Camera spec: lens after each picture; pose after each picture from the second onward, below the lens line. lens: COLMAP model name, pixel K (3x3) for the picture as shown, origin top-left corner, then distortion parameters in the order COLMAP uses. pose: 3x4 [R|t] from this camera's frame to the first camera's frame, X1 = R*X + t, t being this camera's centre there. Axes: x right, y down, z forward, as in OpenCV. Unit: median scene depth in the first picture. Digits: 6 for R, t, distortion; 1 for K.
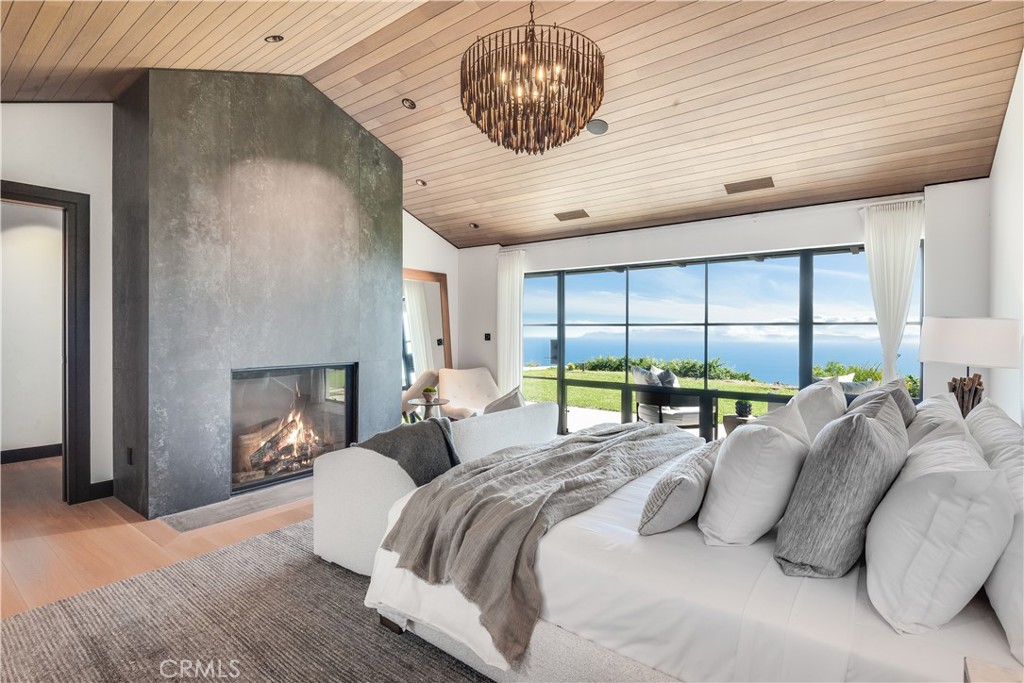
lens RADIAL K [[490.6, 0, 510.9], [0, 490.6, 332.8], [0, 0, 1]] dist [0.035254, 0.000124]
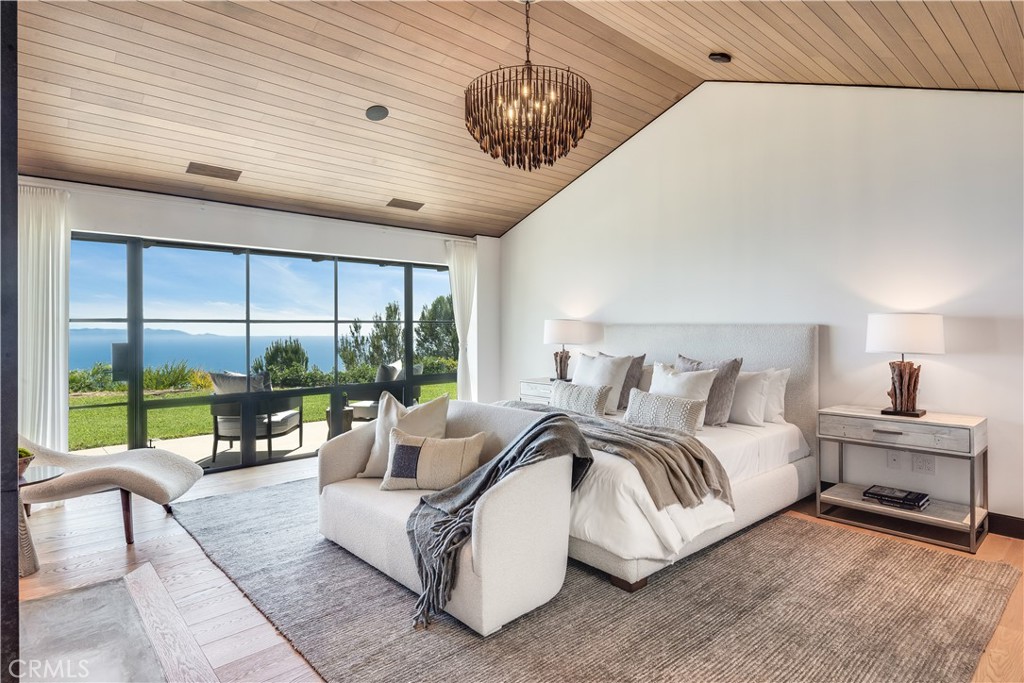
lens RADIAL K [[549.7, 0, 505.5], [0, 549.7, 321.6], [0, 0, 1]] dist [-0.001225, -0.000059]
pose [[0.166026, 0.006458, 0.986100, -0.617154], [0.015272, 0.999842, -0.009119, -0.000114], [-0.986003, 0.016574, 0.165901, 0.436539]]
